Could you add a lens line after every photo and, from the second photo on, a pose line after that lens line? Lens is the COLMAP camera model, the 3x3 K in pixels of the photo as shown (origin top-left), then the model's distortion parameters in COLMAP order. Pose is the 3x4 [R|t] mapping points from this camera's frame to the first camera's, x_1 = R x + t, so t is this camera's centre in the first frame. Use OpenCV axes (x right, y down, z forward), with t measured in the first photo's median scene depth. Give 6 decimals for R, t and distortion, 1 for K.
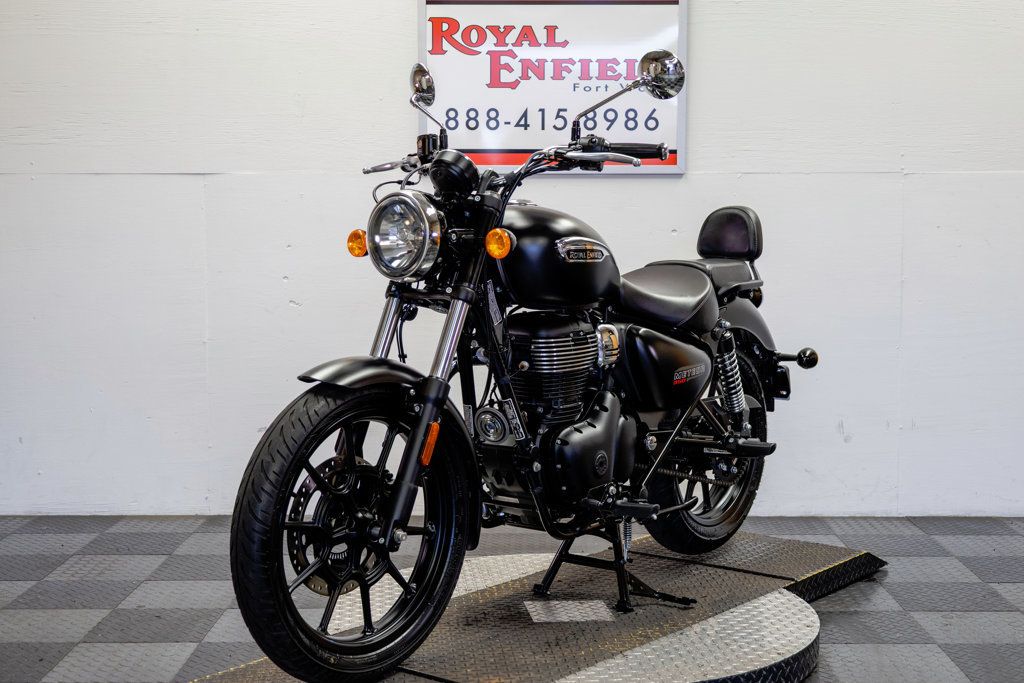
lens RADIAL K [[1537.6, 0, 509.6], [0, 1537.6, 339.4], [0, 0, 1]] dist [0.027675, 0.000000]
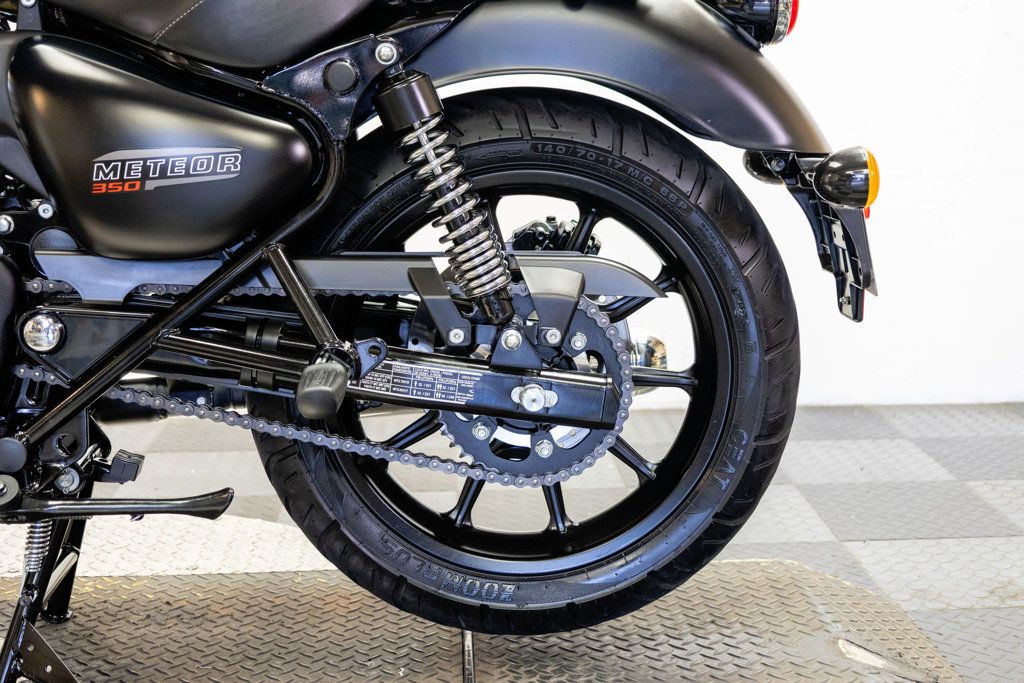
lens RADIAL K [[1537.6, 0, 510.8], [0, 1537.6, 345.4], [0, 0, 1]] dist [0.027675, 0.000000]
pose [[0.997991, -0.015965, 0.061310, 0.132465], [0.009664, 0.994766, 0.101722, 0.025578], [-0.062613, -0.100925, 0.992922, 0.391468]]
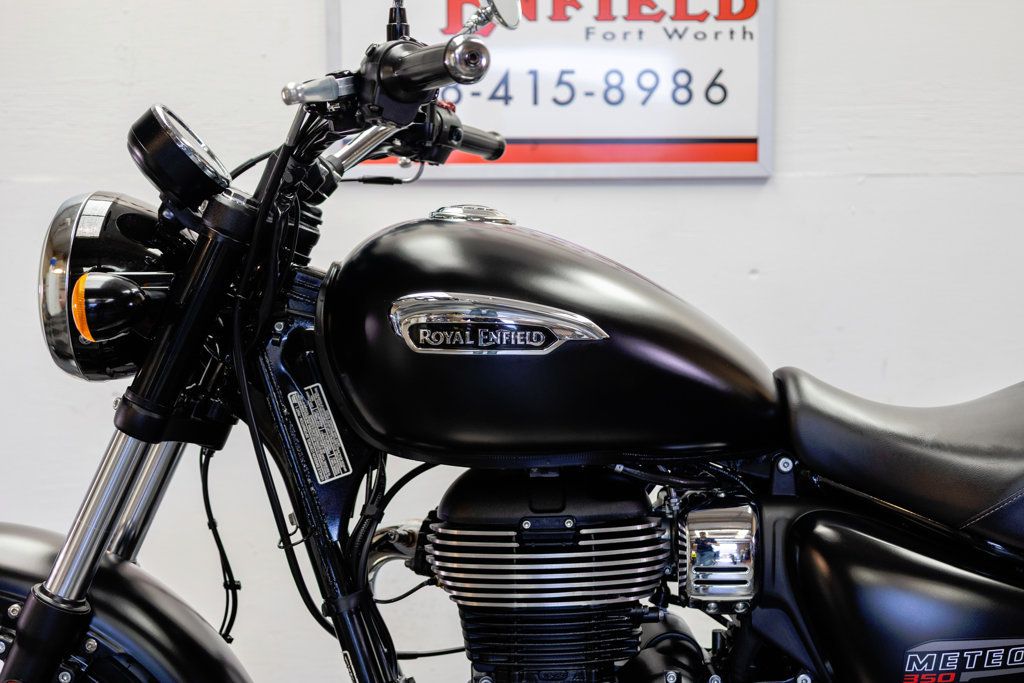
lens RADIAL K [[1537.6, 0, 515.7], [0, 1537.6, 344.9], [0, 0, 1]] dist [0.027675, 0.000000]
pose [[0.999545, -0.008295, 0.029010, -0.004068], [0.008941, 0.999713, -0.022210, -0.029647], [-0.028817, 0.022459, 0.999332, 0.404916]]
